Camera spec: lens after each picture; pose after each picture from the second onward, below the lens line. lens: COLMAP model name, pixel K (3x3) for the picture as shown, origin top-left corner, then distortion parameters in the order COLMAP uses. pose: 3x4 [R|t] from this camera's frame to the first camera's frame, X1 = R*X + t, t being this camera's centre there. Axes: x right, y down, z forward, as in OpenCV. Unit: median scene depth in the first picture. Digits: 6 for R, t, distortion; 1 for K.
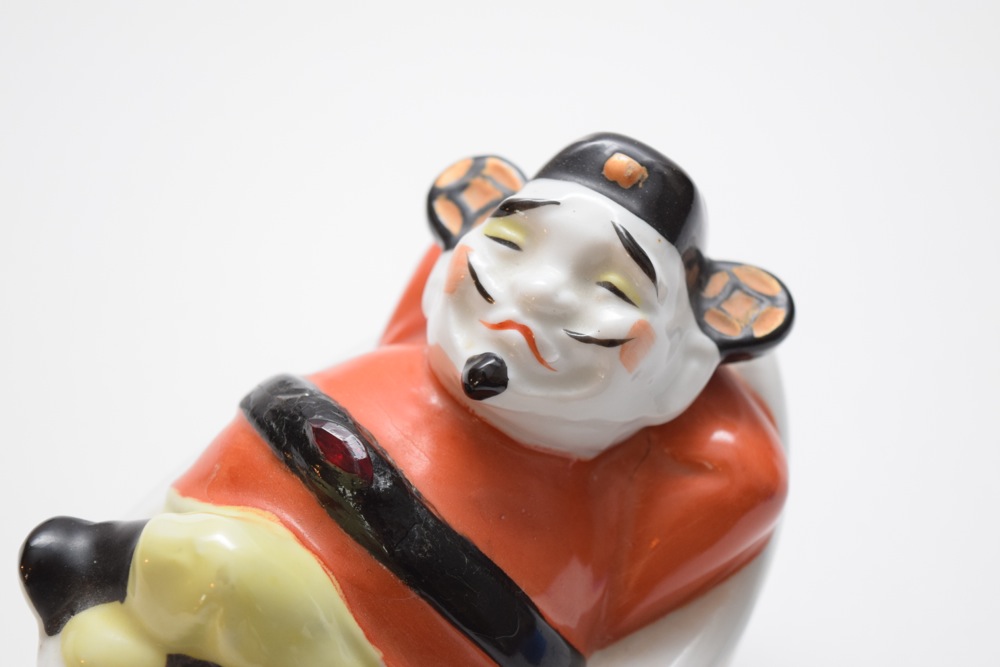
lens RADIAL K [[2339.5, 0, 500.0], [0, 2339.5, 333.5], [0, 0, 1]] dist [0.083474, -0.012634]
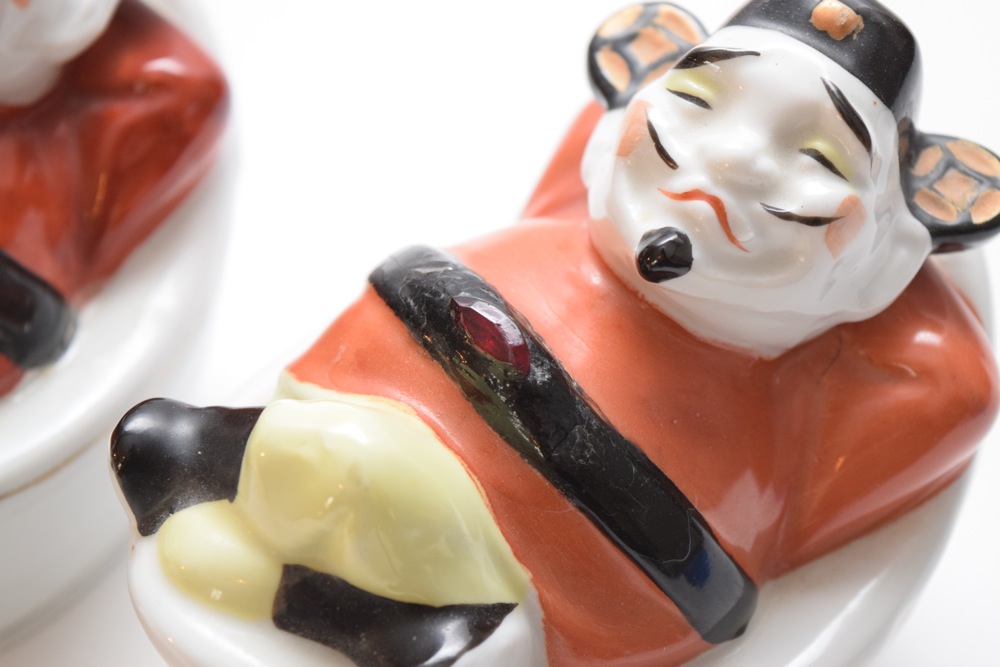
lens RADIAL K [[2339.5, 0, 500.0], [0, 2339.5, 333.5], [0, 0, 1]] dist [0.083474, -0.012634]
pose [[0.999017, 0.041497, -0.015609, -0.050685], [-0.040847, 0.998371, 0.039843, 0.015163], [0.017237, -0.039166, 0.999084, 0.147455]]
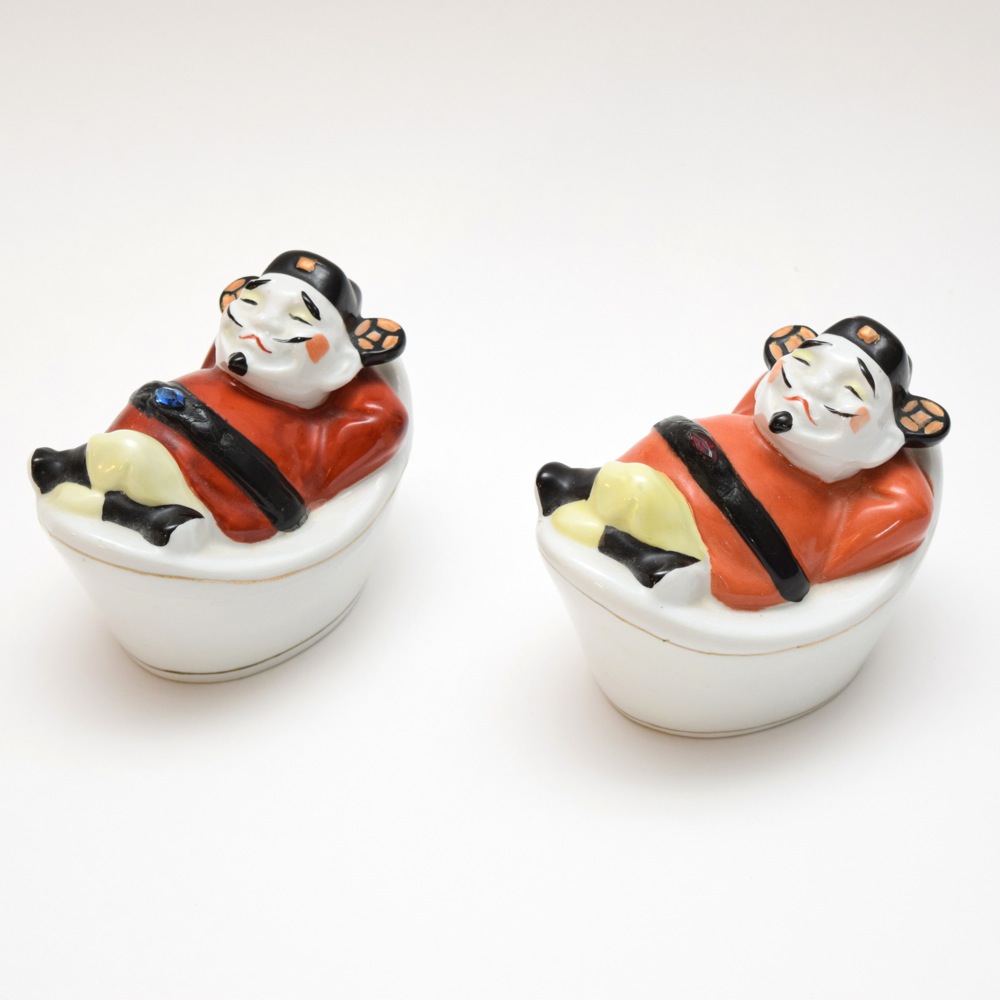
lens RADIAL K [[3050.8, 0, 500.0], [0, 3050.8, 500.0], [0, 0, 1]] dist [0.066167, 0.391248]
pose [[0.980315, 0.158074, -0.118303, 0.075632], [-0.167785, 0.982801, -0.077141, 0.318827], [0.104074, 0.095472, 0.989977, -1.565813]]
